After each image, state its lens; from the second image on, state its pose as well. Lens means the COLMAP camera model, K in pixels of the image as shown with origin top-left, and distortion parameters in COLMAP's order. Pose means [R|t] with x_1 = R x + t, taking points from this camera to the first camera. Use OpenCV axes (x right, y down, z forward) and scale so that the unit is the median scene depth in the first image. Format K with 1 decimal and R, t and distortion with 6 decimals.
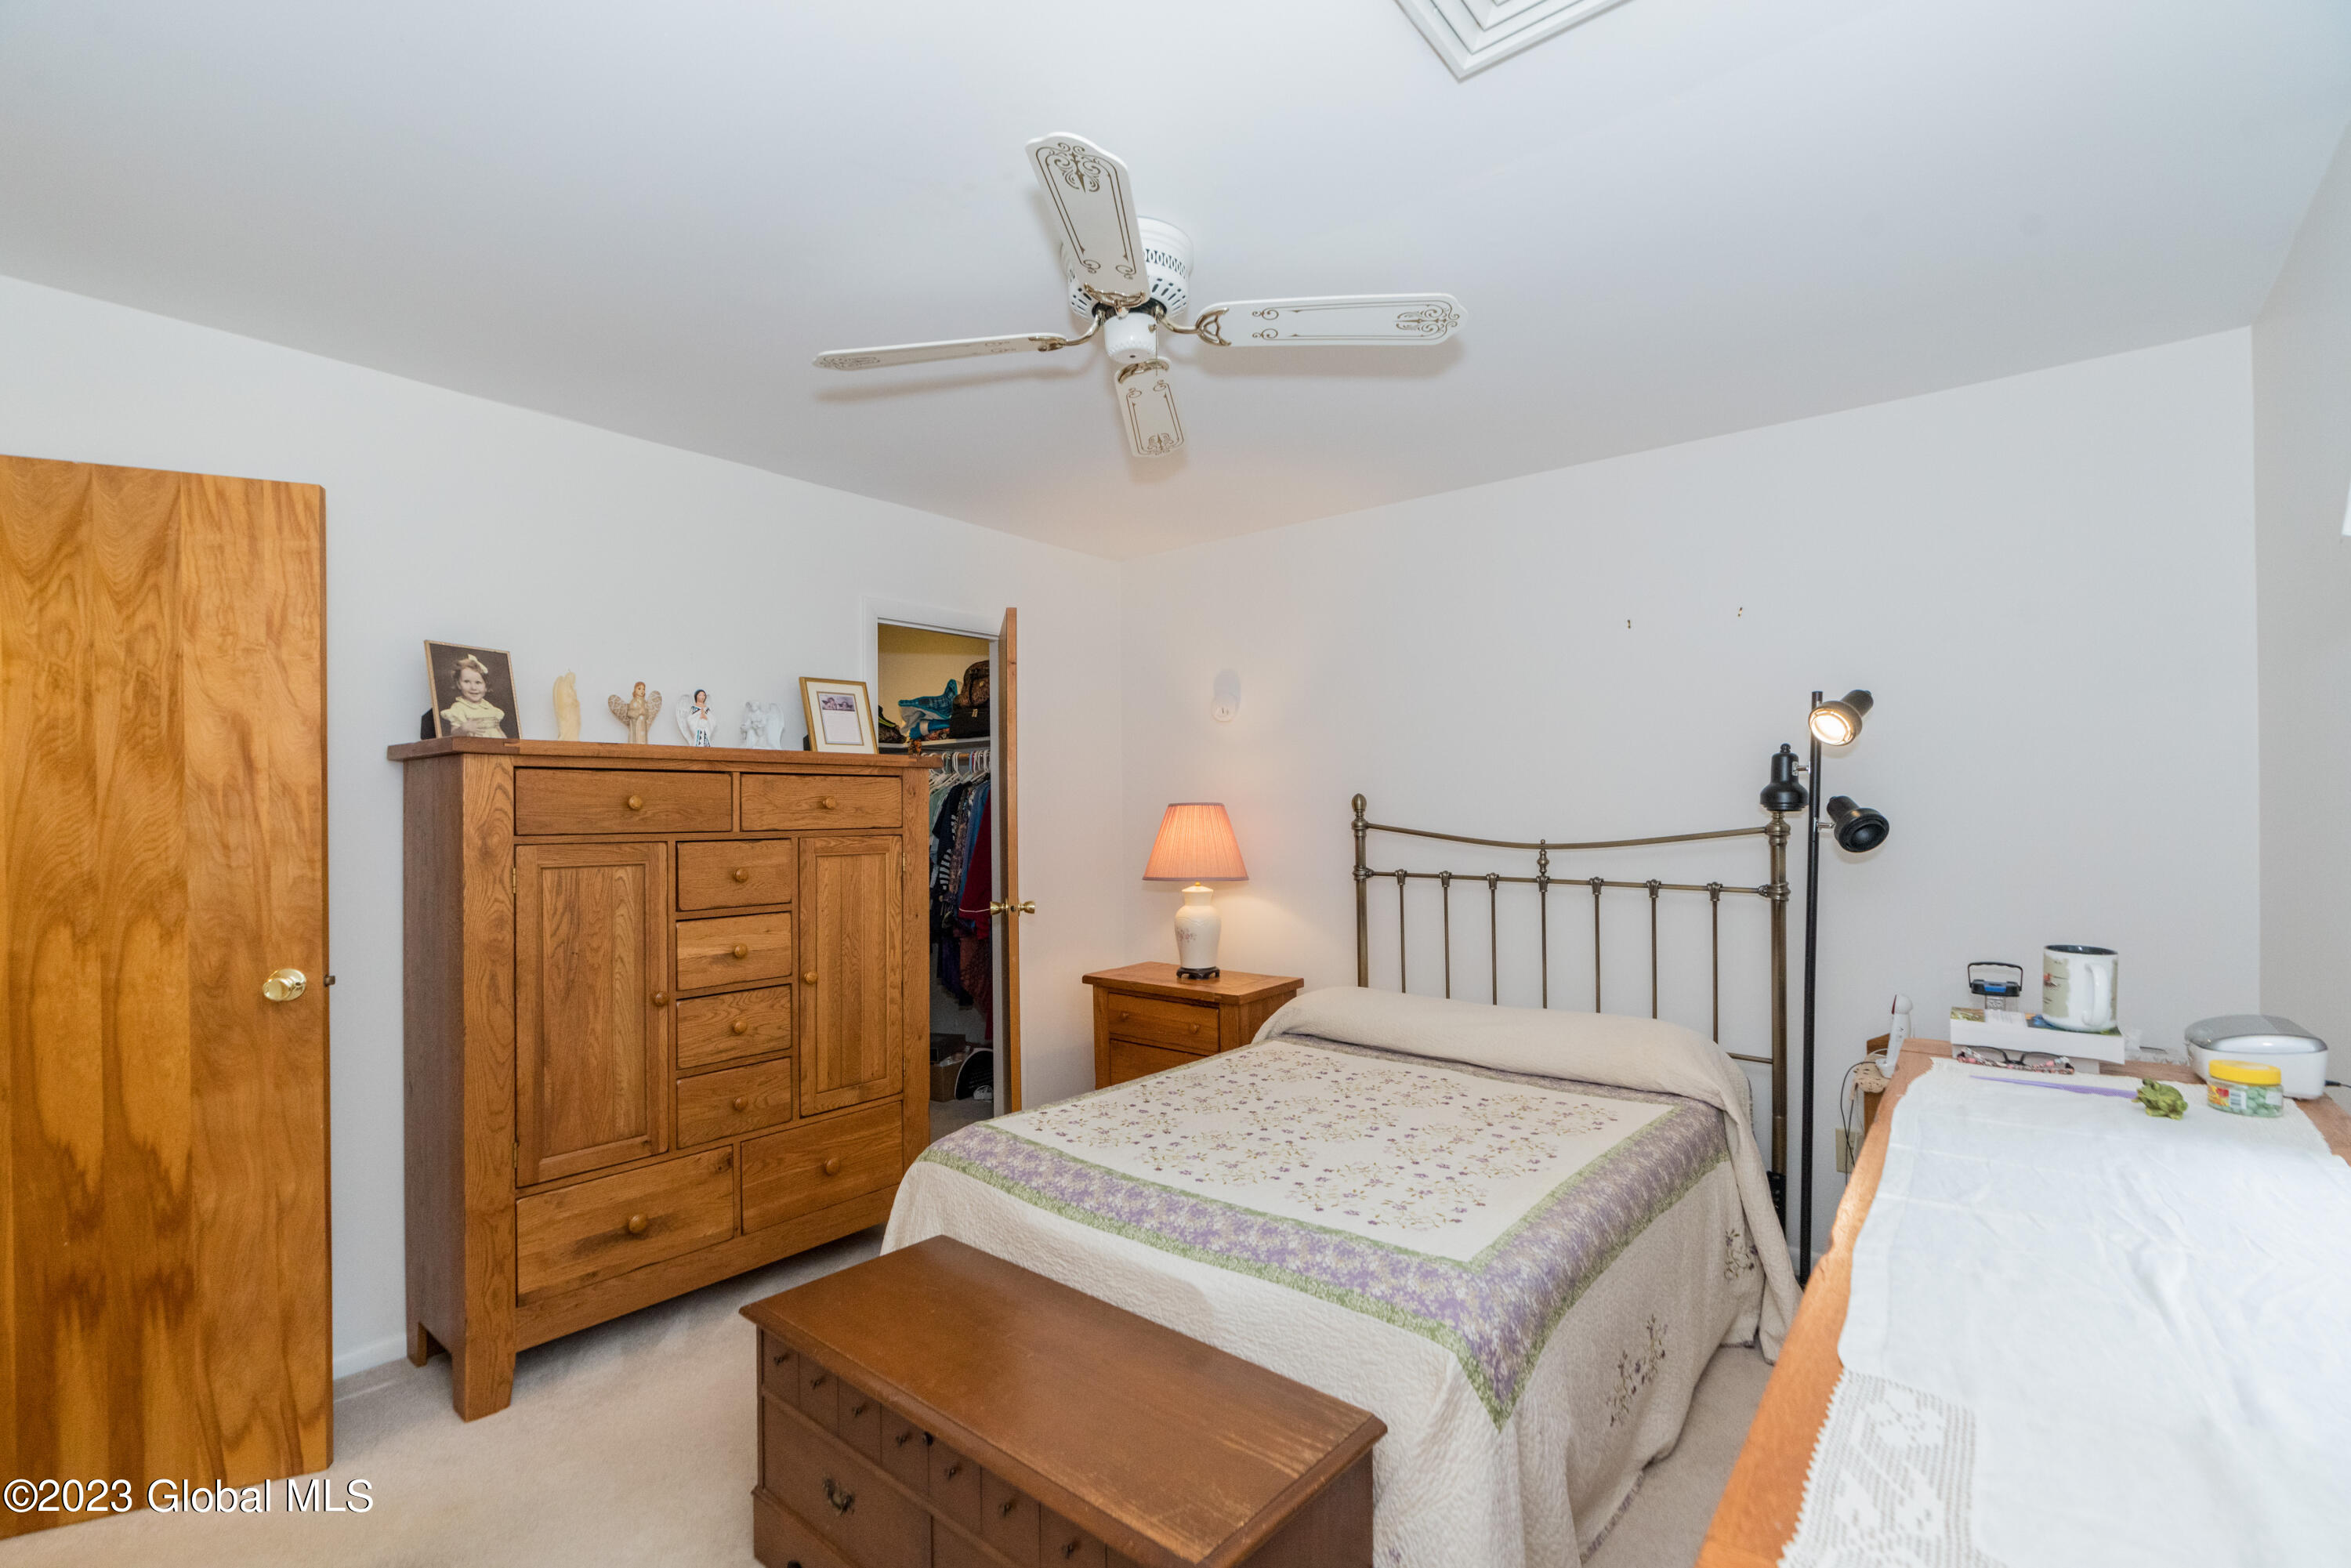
lens RADIAL K [[1050.6, 0, 1166.8], [0, 1050.6, 803.9], [0, 0, 1]] dist [-0.001832, 0.001805]
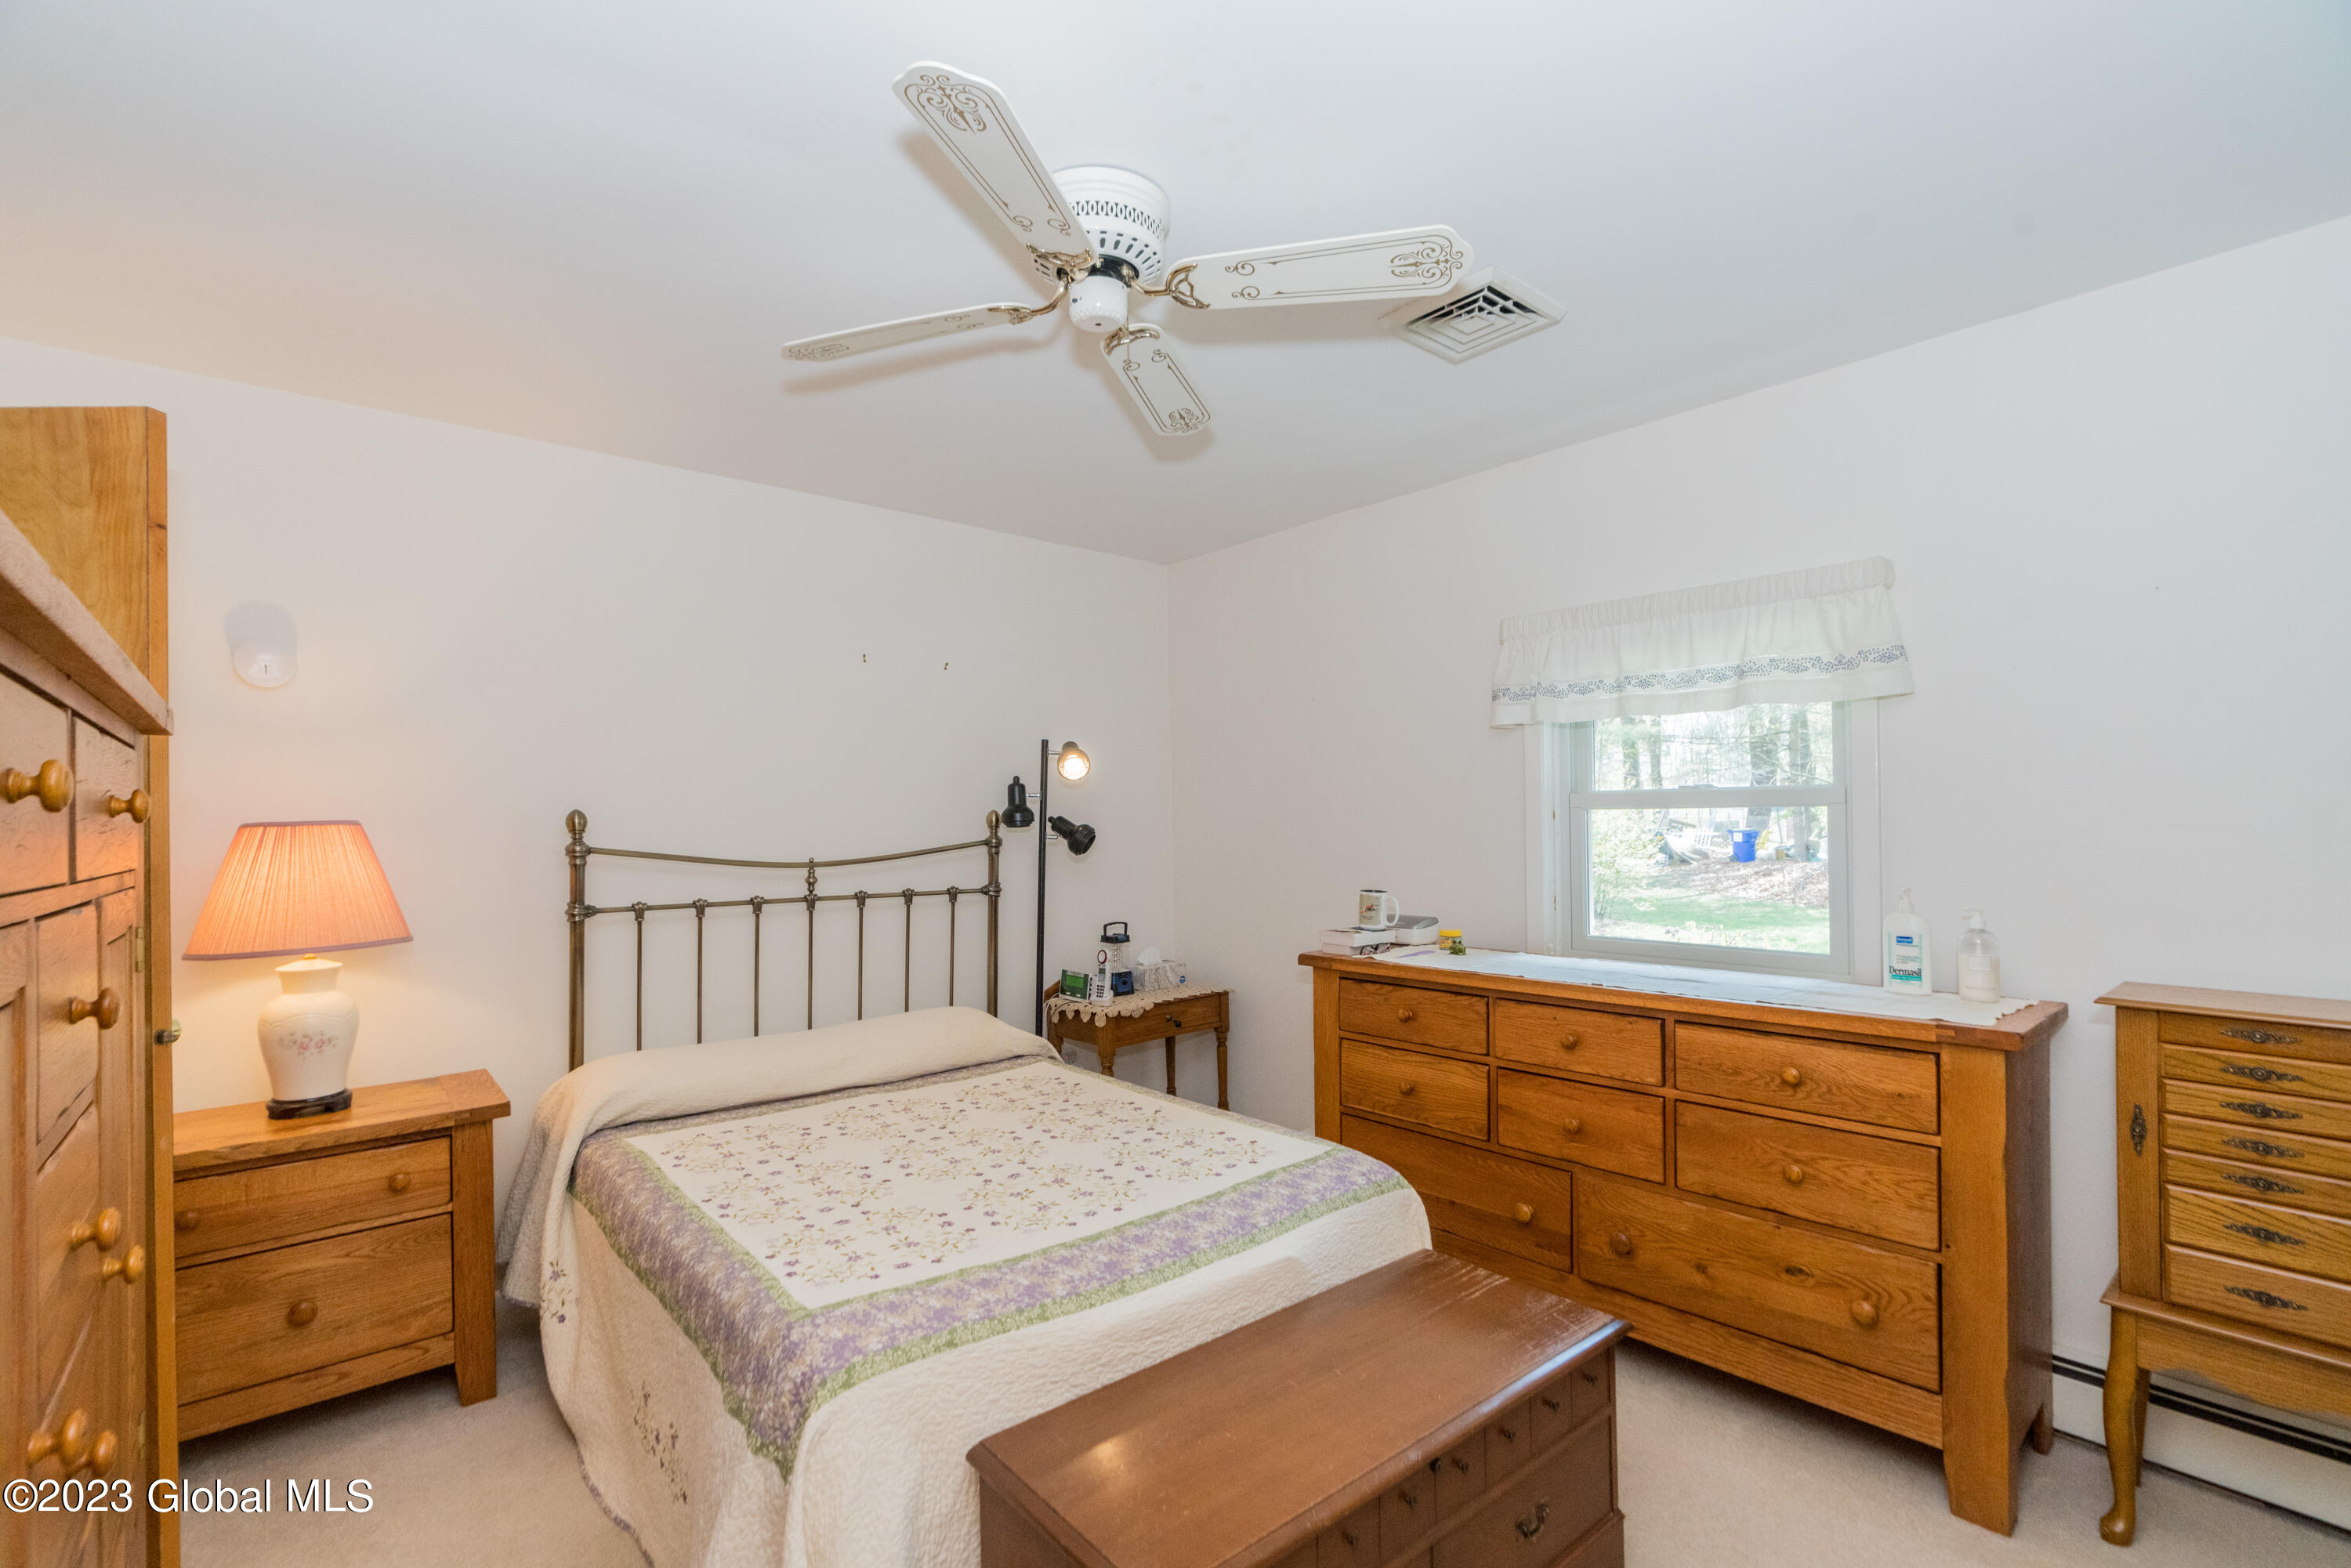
lens RADIAL K [[1050.6, 0, 1165.4], [0, 1050.6, 792.8], [0, 0, 1]] dist [-0.001832, 0.001805]
pose [[0.176185, 0.029047, 0.983928, -0.582279], [0.004501, 0.999530, -0.030313, 0.003571], [-0.984347, 0.009770, 0.175971, 0.496182]]
